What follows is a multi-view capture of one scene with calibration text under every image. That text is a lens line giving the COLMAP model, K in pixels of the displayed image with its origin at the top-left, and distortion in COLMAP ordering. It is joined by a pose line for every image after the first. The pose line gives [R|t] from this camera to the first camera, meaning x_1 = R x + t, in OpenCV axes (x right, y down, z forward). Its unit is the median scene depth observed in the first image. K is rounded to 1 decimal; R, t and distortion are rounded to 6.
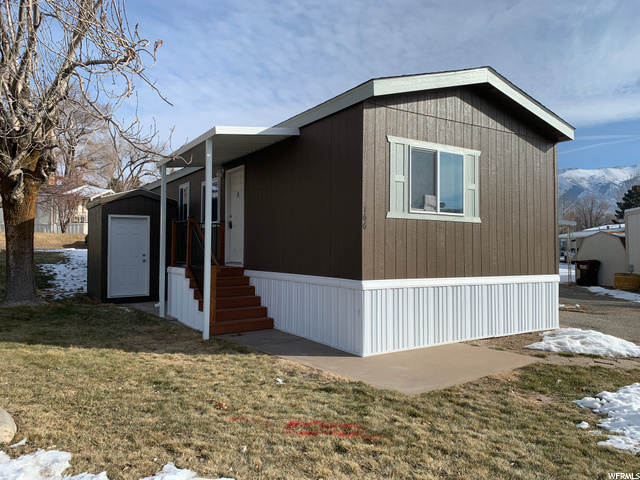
lens RADIAL K [[490.2, 0, 320.0], [0, 490.2, 240.0], [0, 0, 1]] dist [0.002255, 0.000447]
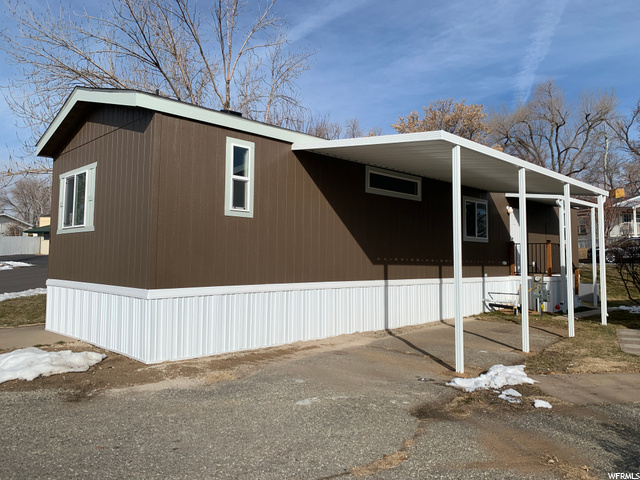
lens RADIAL K [[490.2, 0, 320.0], [0, 490.2, 240.0], [0, 0, 1]] dist [0.002255, 0.000447]
pose [[0.235761, -0.052208, -0.970408, 1.556692], [0.006974, 0.998621, -0.052031, 0.045781], [0.971786, 0.005499, 0.235800, 1.309588]]
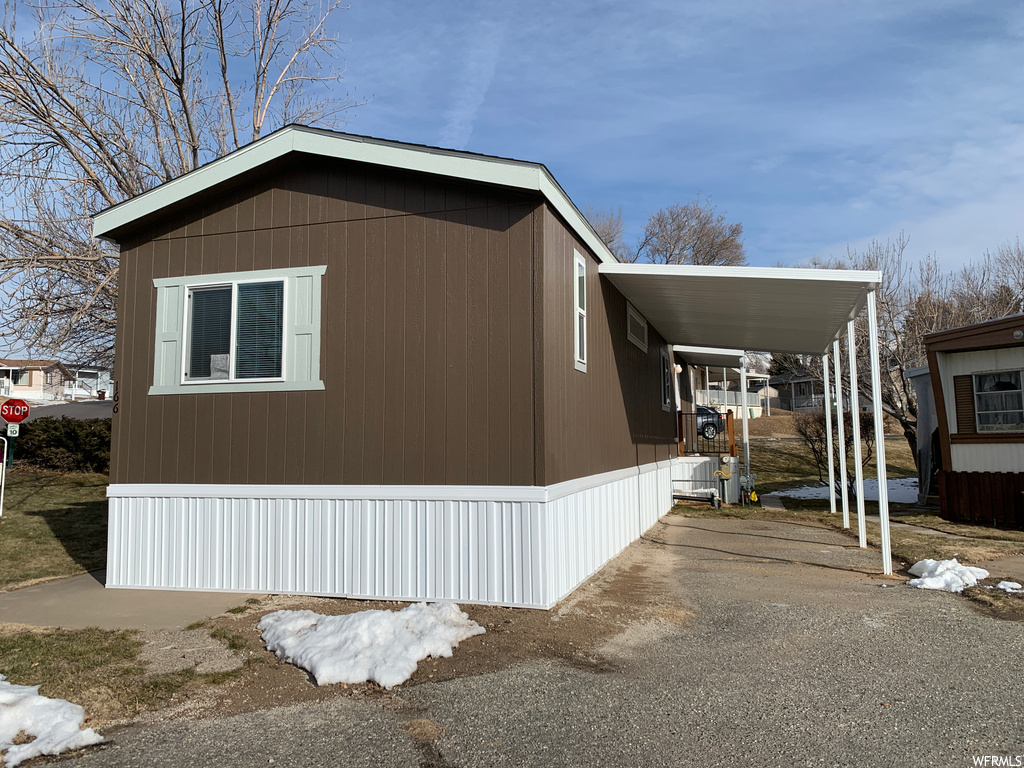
lens RADIAL K [[784.4, 0, 512.0], [0, 784.4, 384.0], [0, 0, 1]] dist [0.002255, 0.000447]
pose [[0.665147, -0.078182, -0.742608, 1.240420], [0.030540, 0.996520, -0.077560, 0.039751], [0.746088, 0.028910, 0.665220, 0.596609]]
